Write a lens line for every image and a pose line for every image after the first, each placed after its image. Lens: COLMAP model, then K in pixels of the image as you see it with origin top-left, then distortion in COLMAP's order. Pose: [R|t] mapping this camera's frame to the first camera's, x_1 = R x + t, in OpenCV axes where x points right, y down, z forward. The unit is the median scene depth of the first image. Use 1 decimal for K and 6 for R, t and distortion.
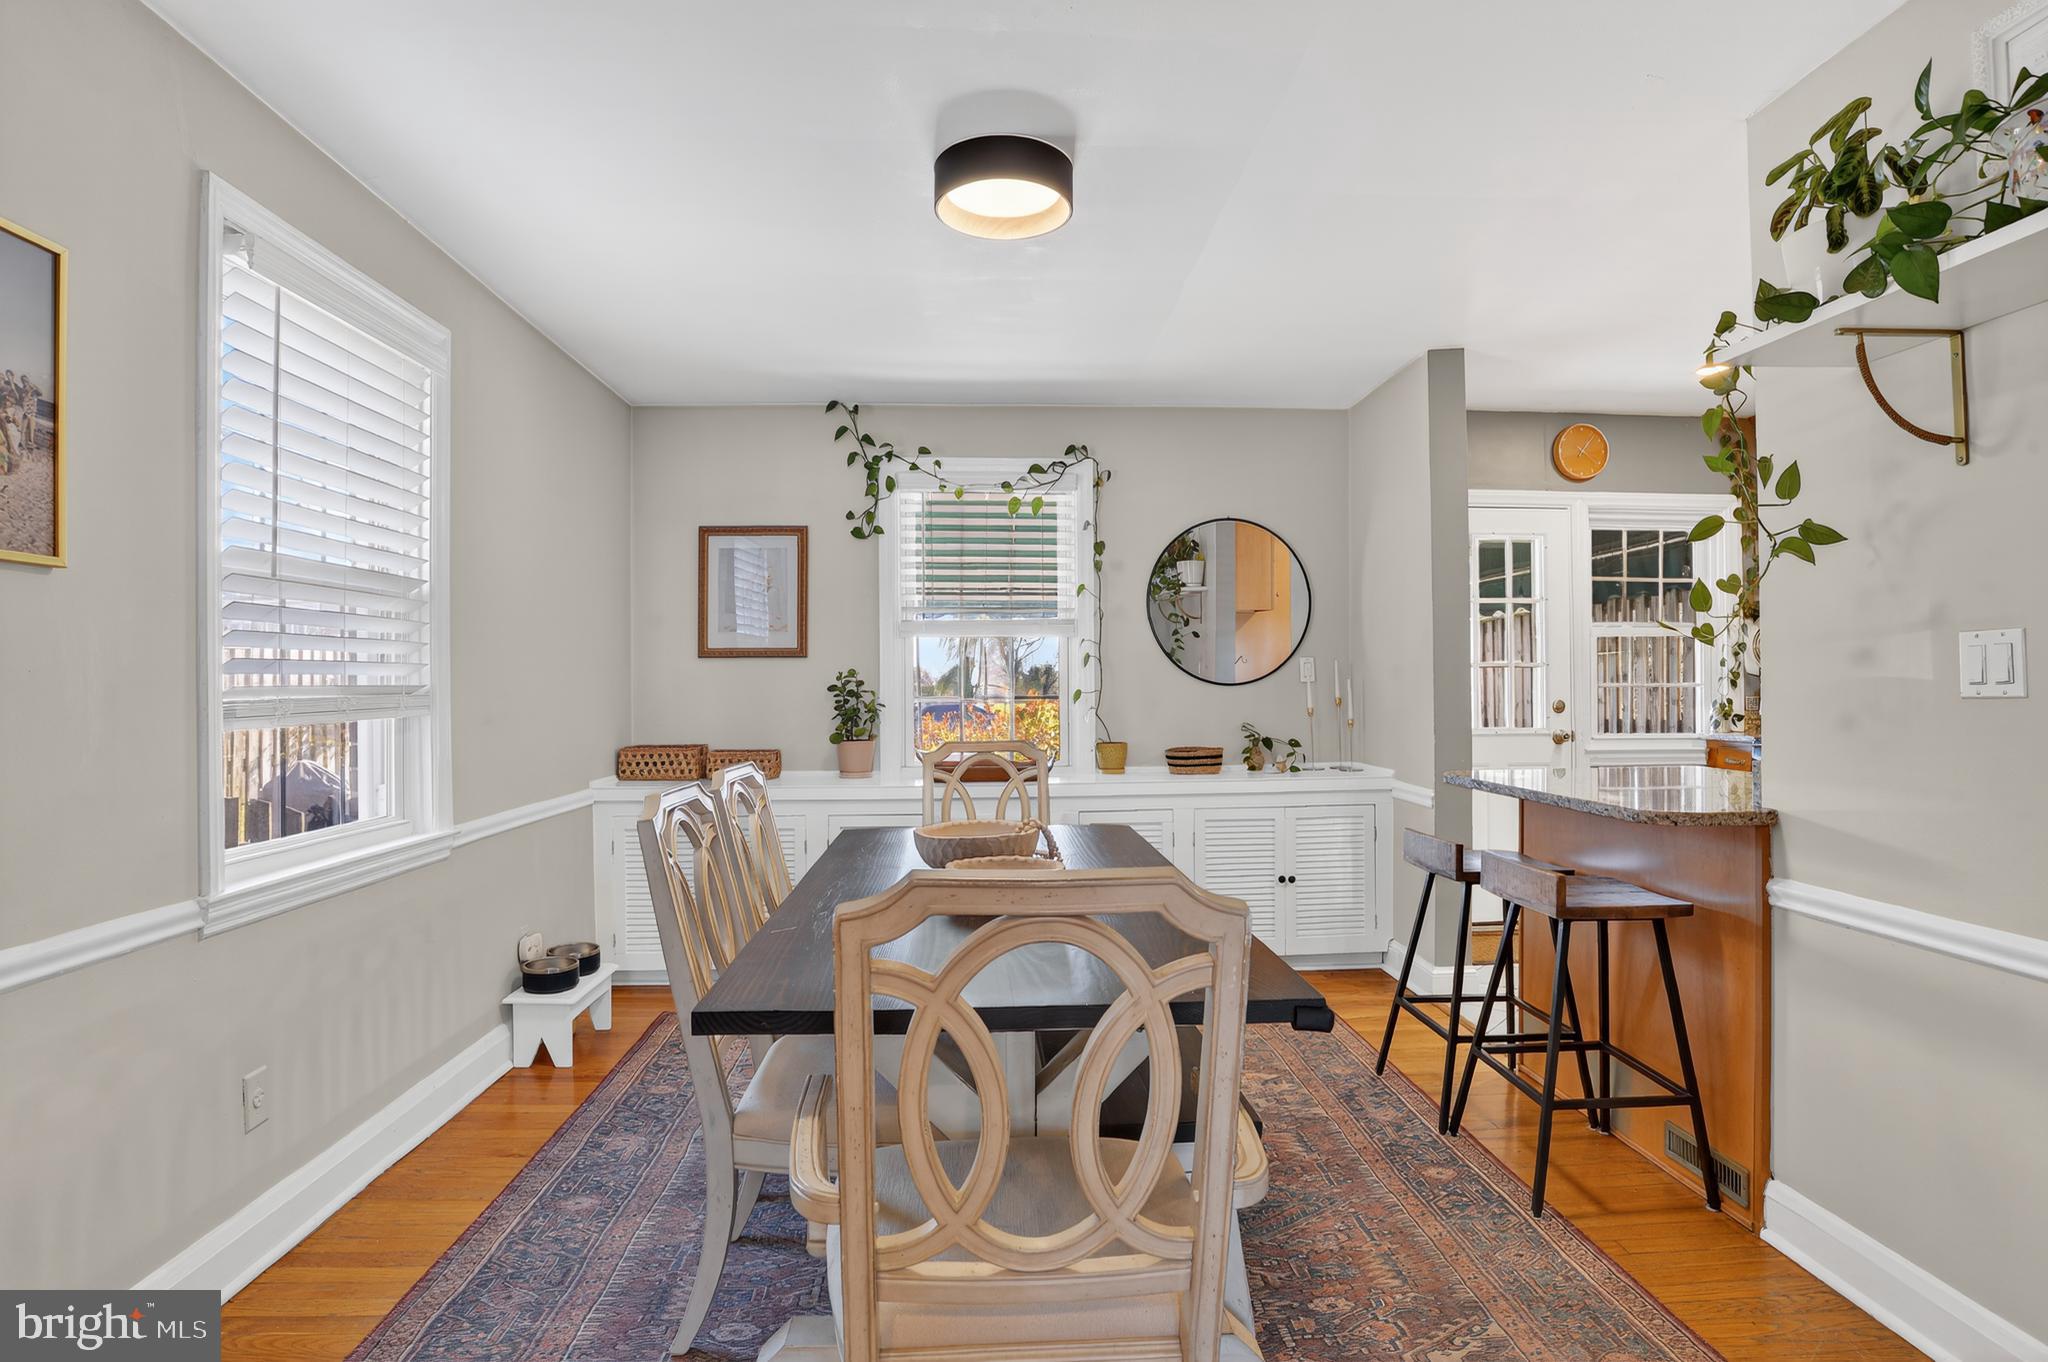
lens RADIAL K [[1055.8, 0, 1024.0], [0, 1055.8, 681.0], [0, 0, 1]] dist [-0.075902, 0.029441]
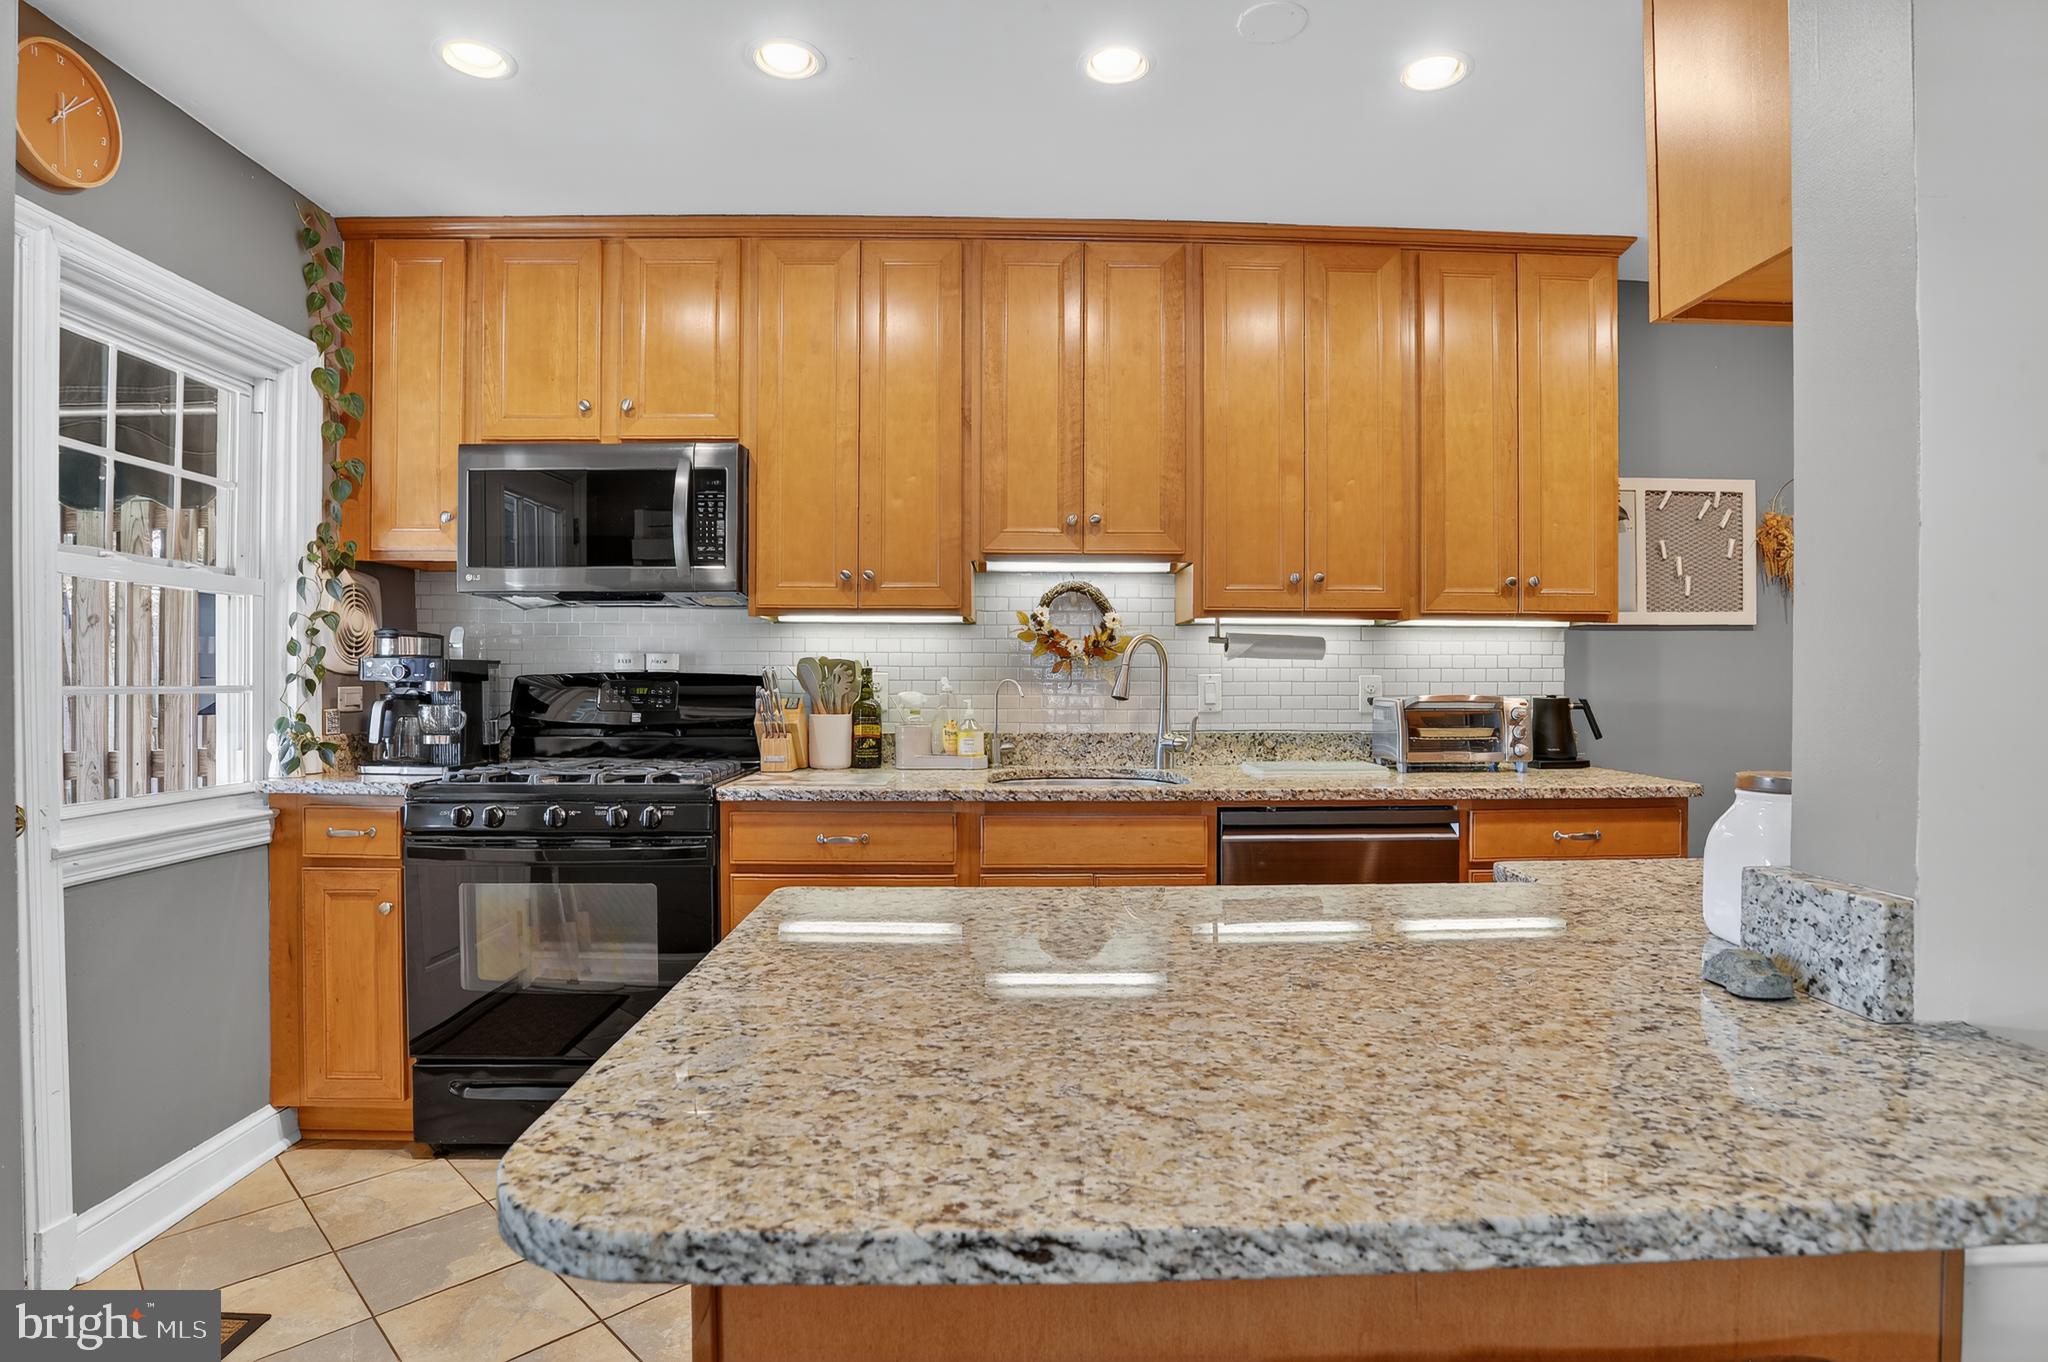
lens RADIAL K [[1055.8, 0, 1024.0], [0, 1055.8, 681.0], [0, 0, 1]] dist [-0.075902, 0.029441]
pose [[0.021964, 0.006265, 0.999739, 0.165063], [-0.004995, 0.999969, -0.006157, 0.001120], [-0.999746, -0.004858, 0.021995, 0.631536]]
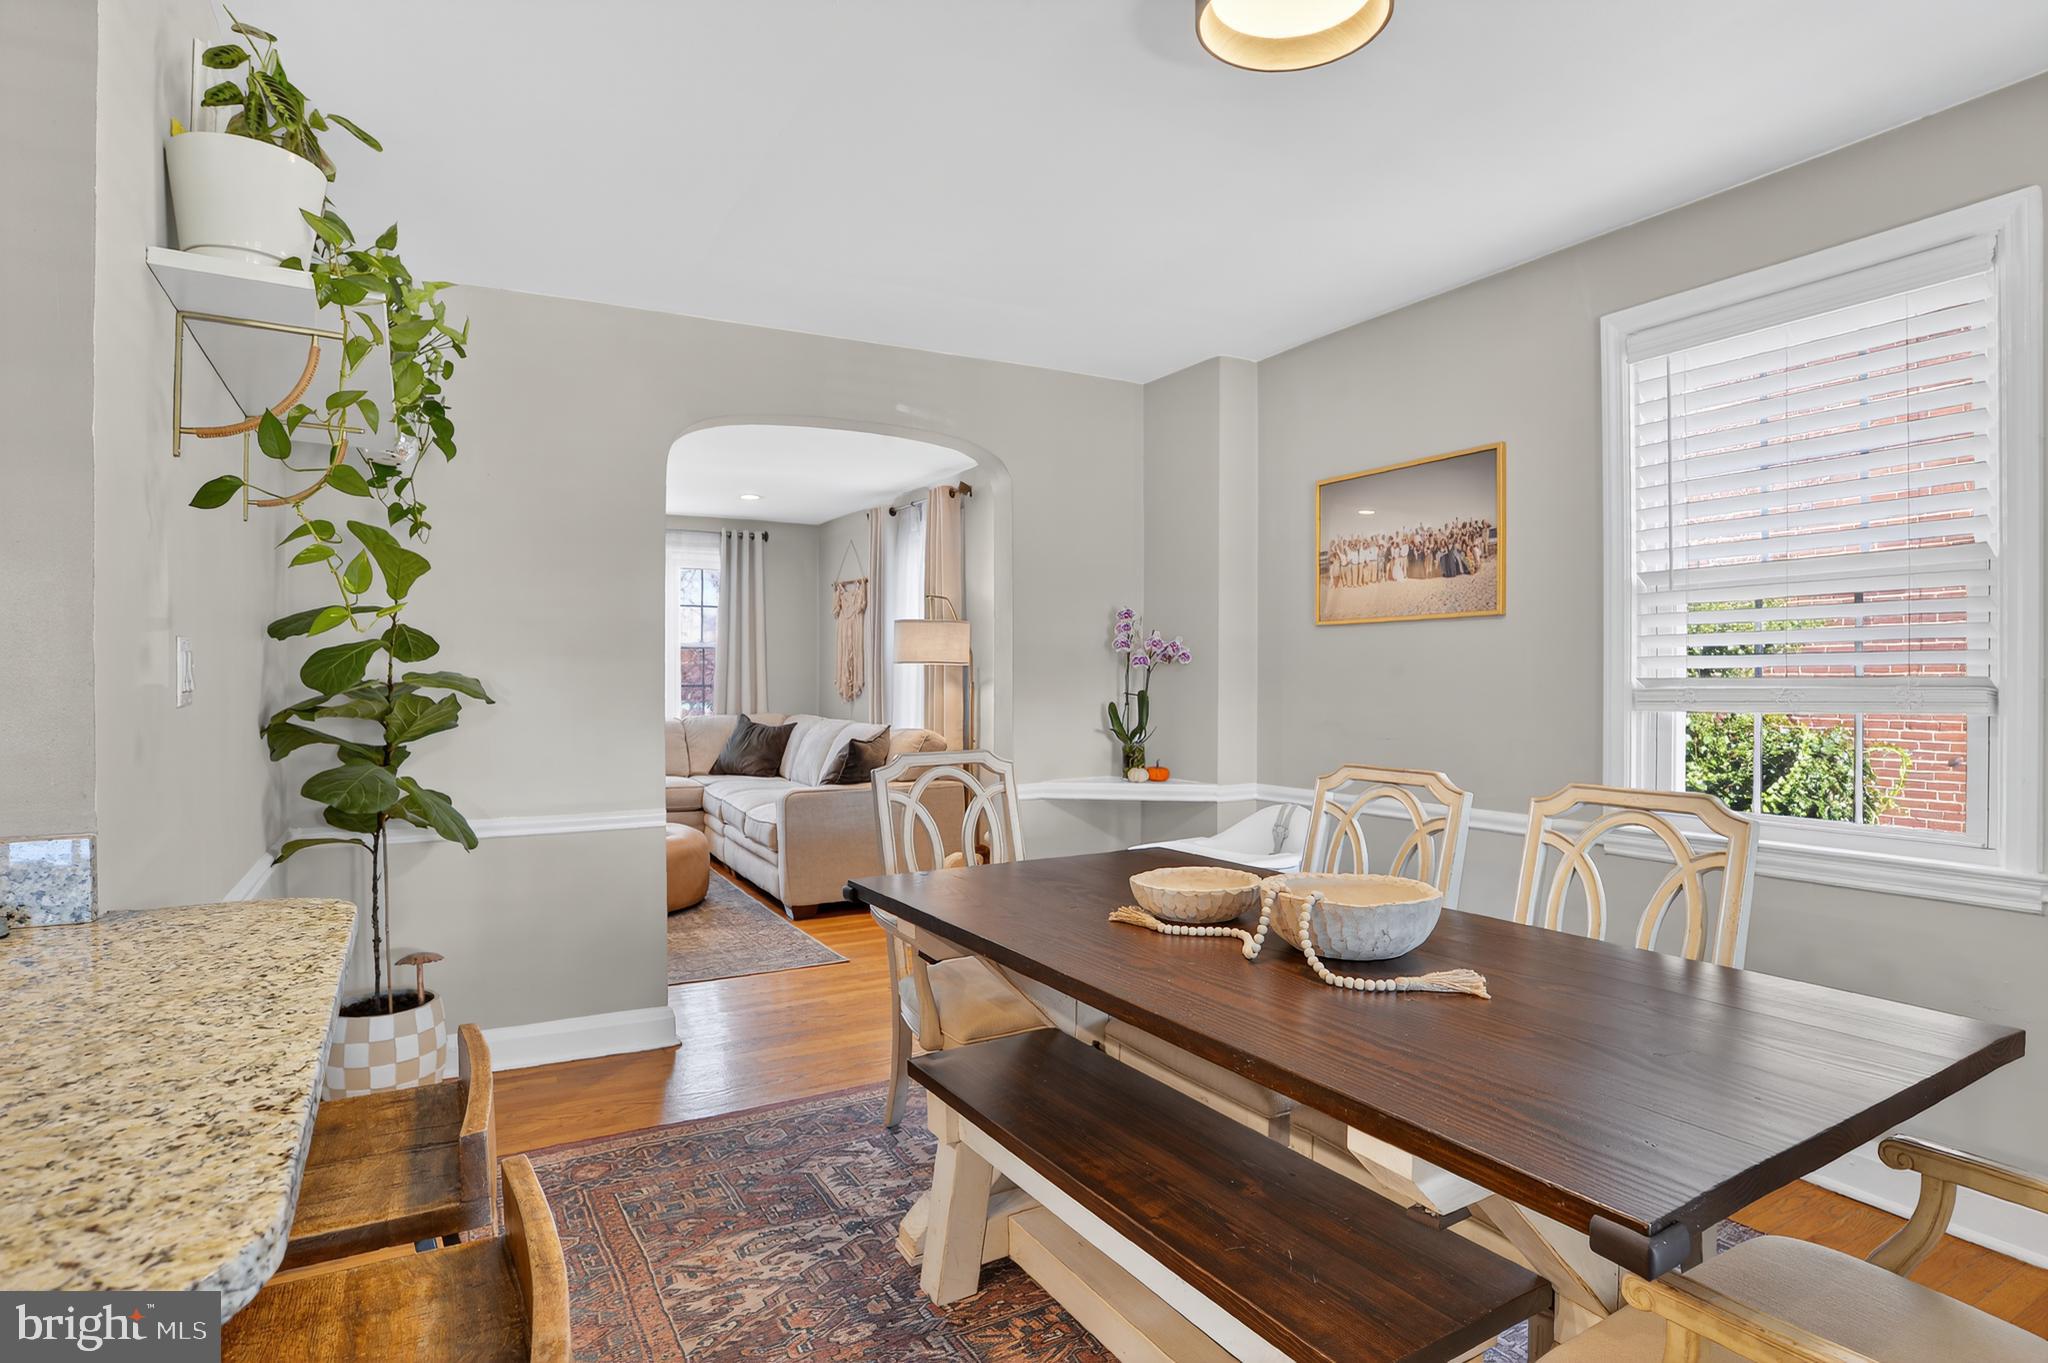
lens RADIAL K [[1055.8, 0, 1024.0], [0, 1055.8, 681.5], [0, 0, 1]] dist [-0.075902, 0.029441]
pose [[-0.889668, 0.008659, -0.456526, 0.248497], [0.009532, 0.999954, 0.000390, 0.000730], [0.456509, -0.004004, -0.889710, 0.811338]]
